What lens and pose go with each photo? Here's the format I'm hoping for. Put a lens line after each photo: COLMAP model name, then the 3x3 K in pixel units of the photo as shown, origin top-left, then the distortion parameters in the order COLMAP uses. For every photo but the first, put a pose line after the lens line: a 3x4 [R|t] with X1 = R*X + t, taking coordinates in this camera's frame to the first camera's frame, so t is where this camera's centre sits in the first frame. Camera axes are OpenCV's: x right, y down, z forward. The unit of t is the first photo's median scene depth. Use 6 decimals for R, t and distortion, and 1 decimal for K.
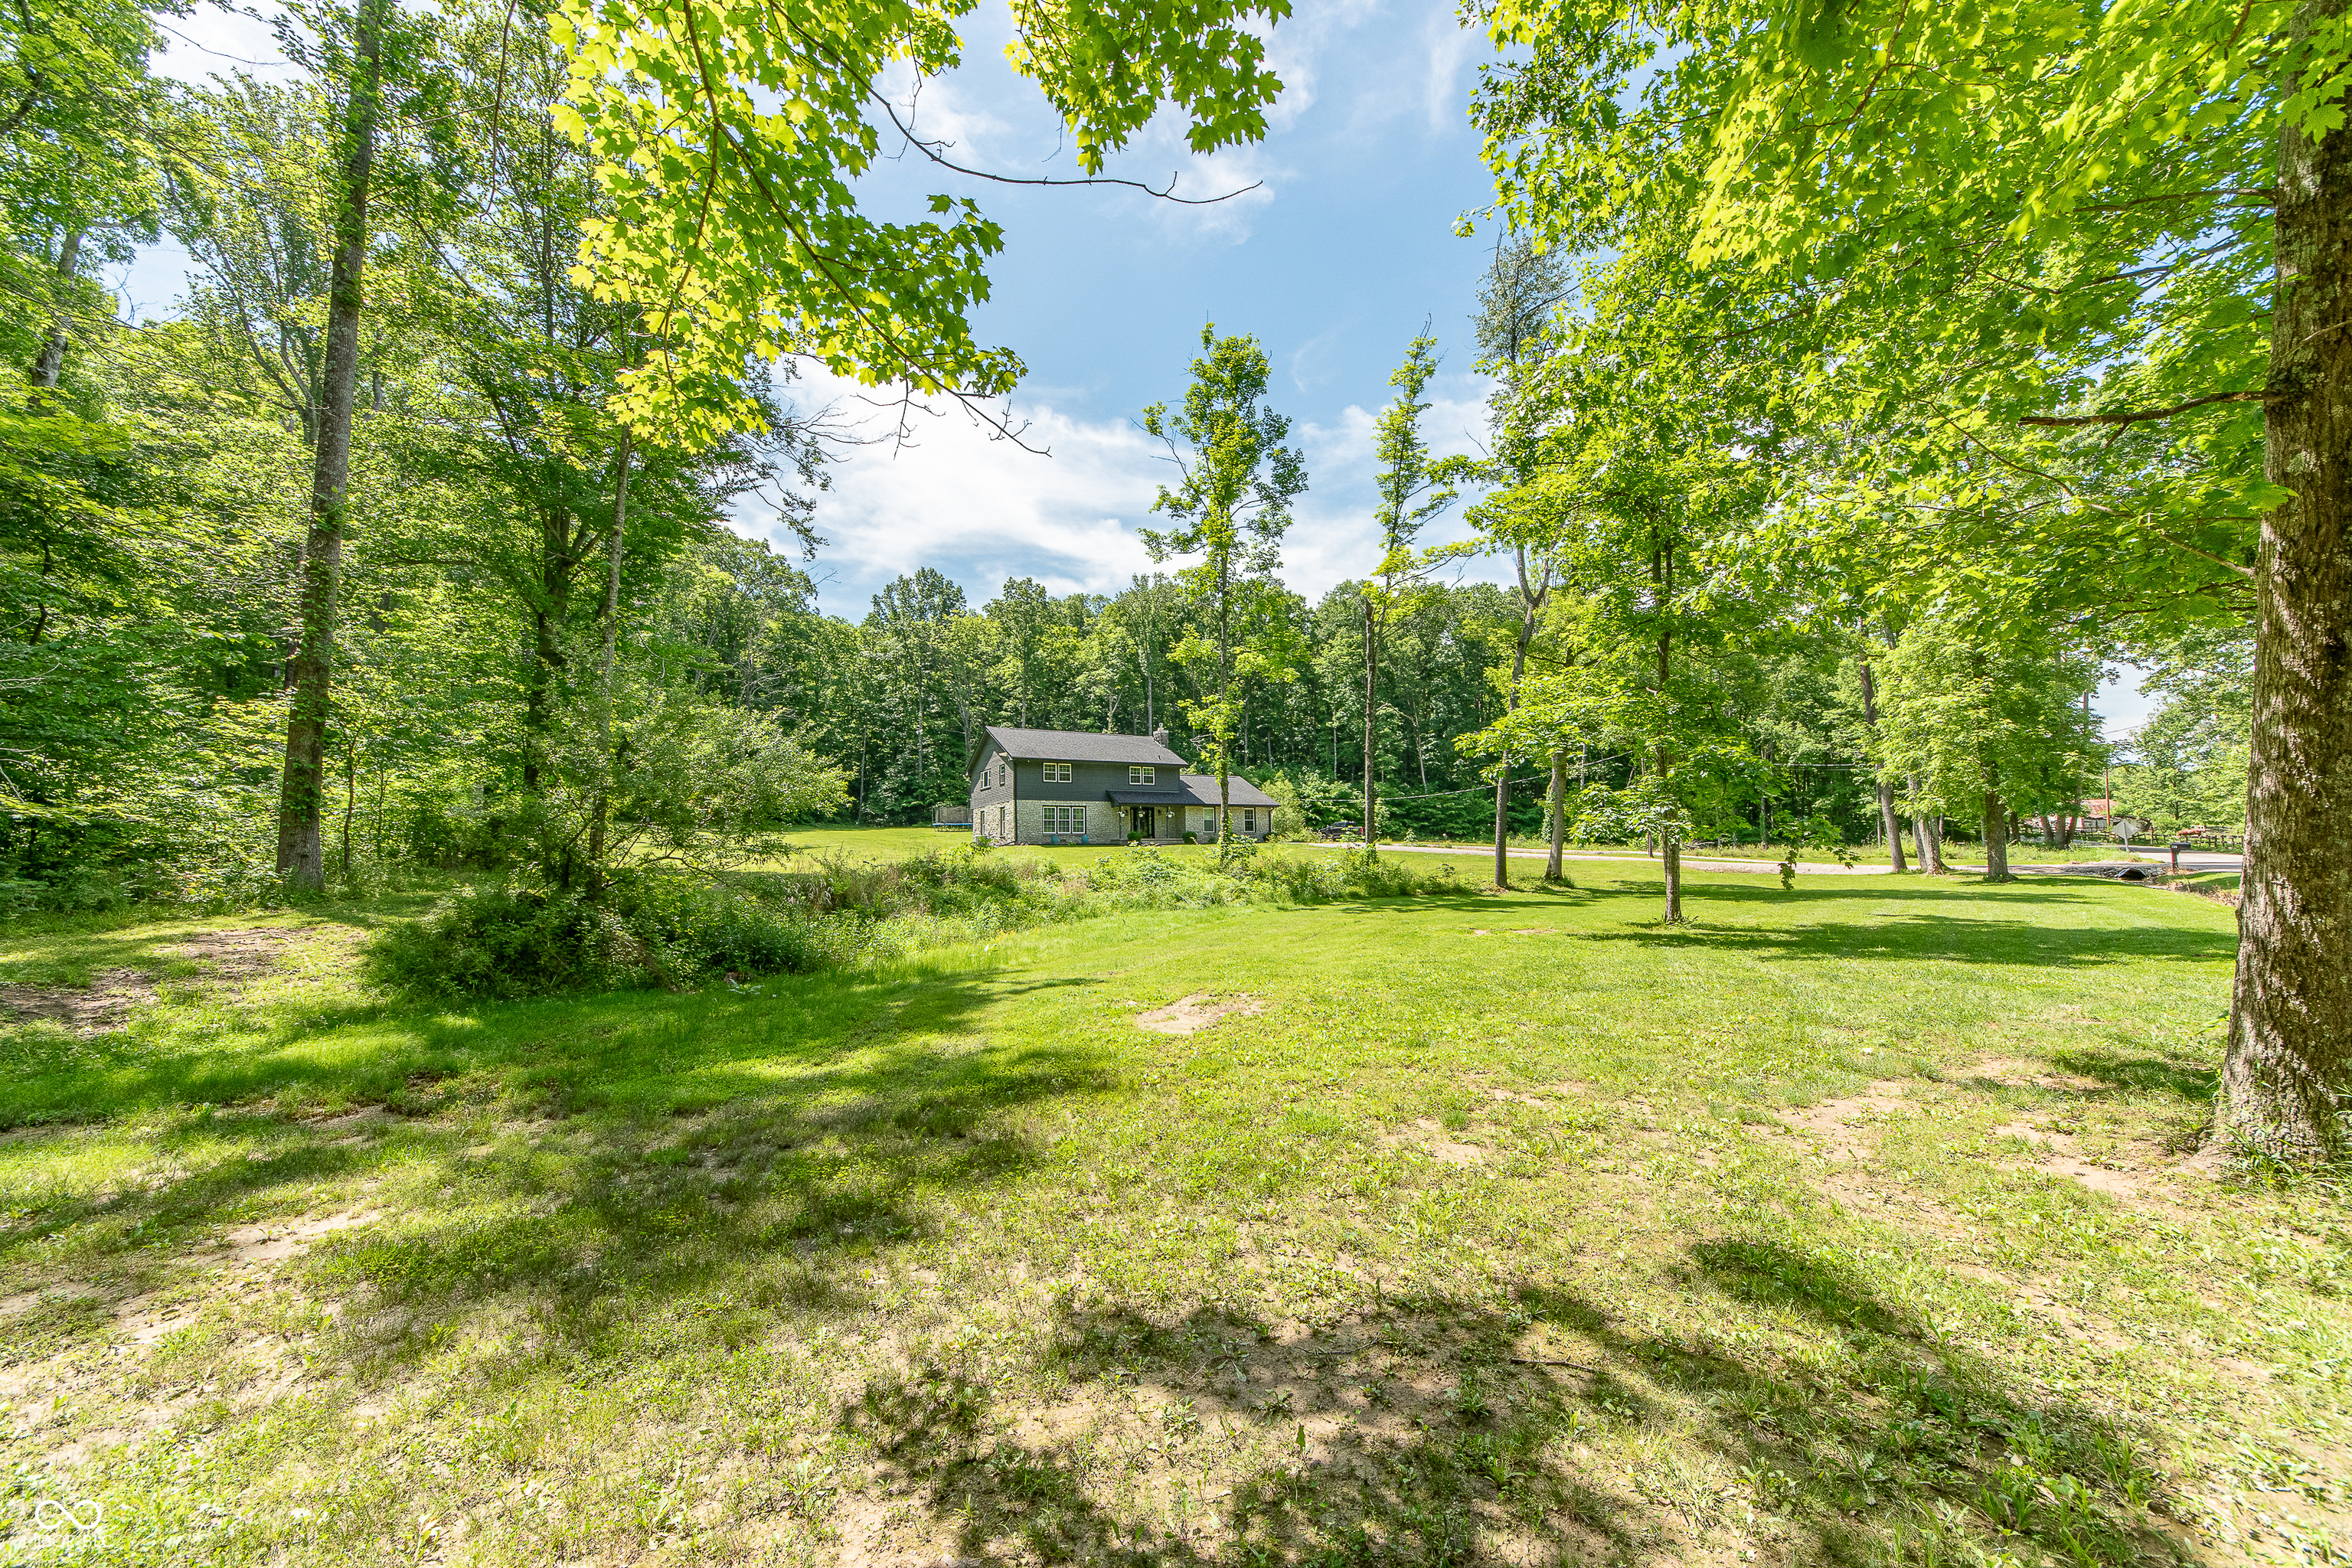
lens RADIAL K [[834.1, 0, 1180.2], [0, 834.1, 783.6], [0, 0, 1]] dist [-0.009900, 0.003709]
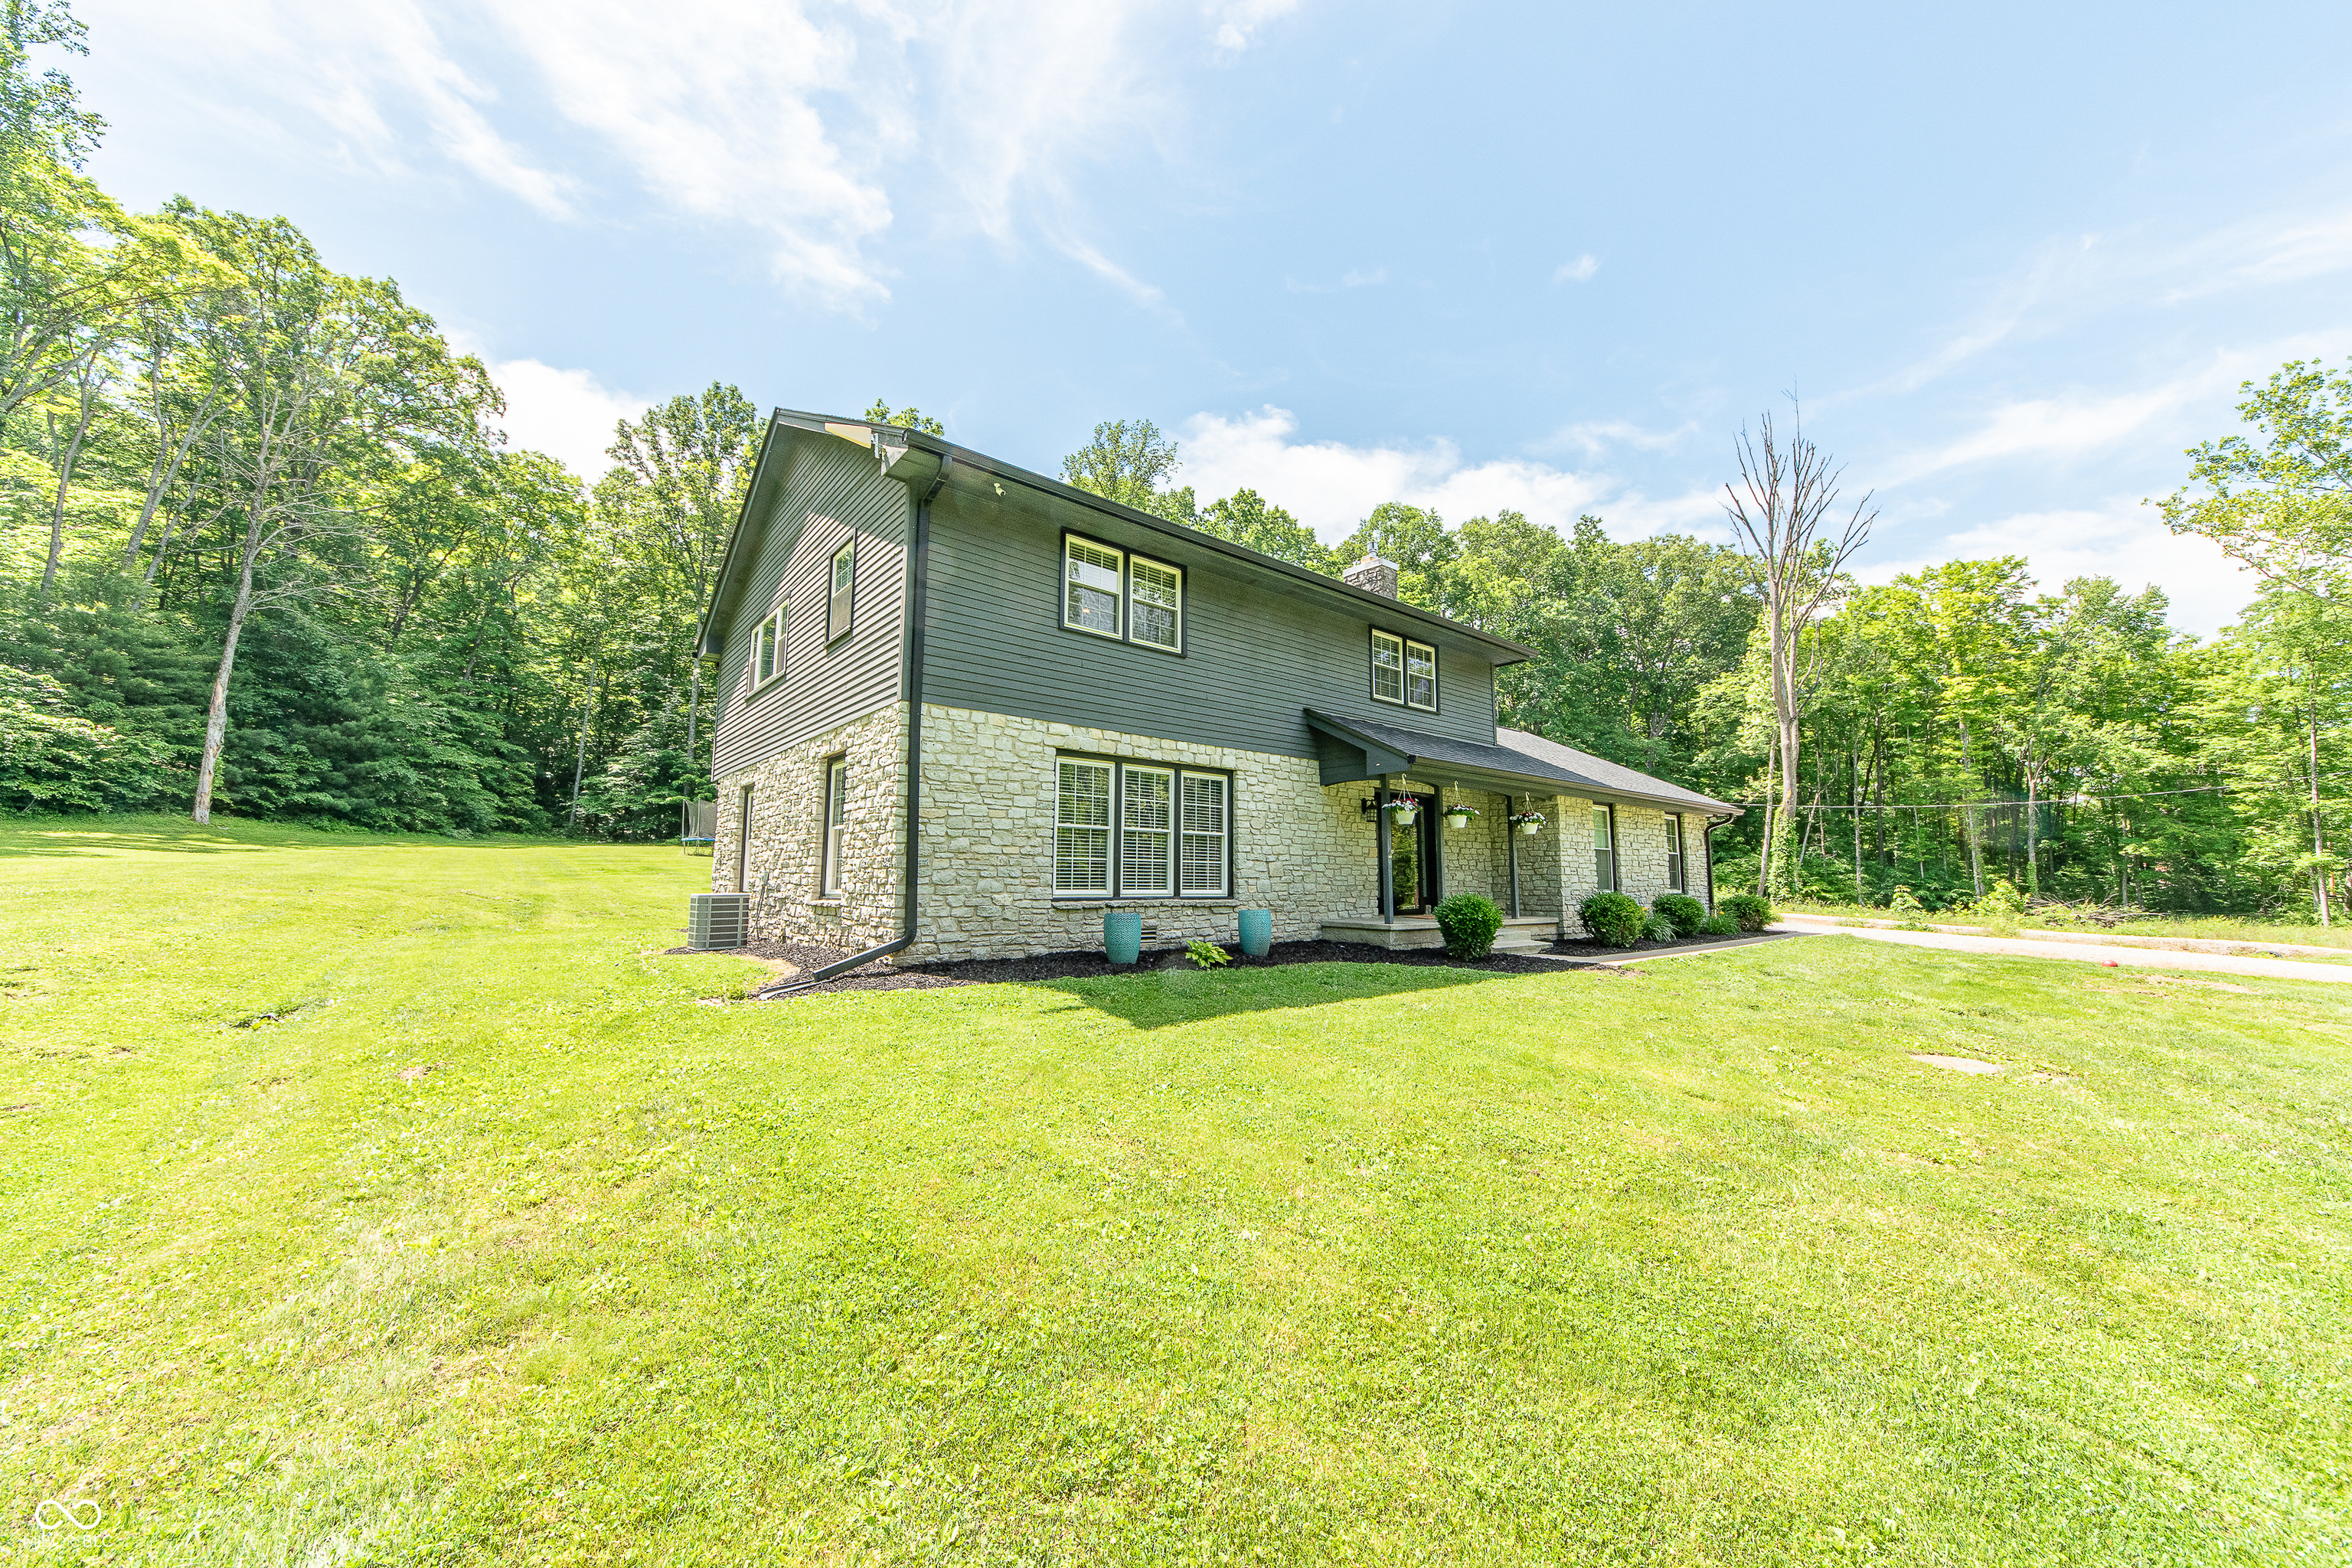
lens RADIAL K [[834.1, 0, 1180.2], [0, 834.1, 783.6], [0, 0, 1]] dist [-0.009900, 0.003709]
pose [[0.985128, 0.039536, 0.167214, -0.105517], [-0.033702, 0.998725, -0.037583, 0.025705], [-0.168486, 0.031388, 0.985204, 0.505163]]
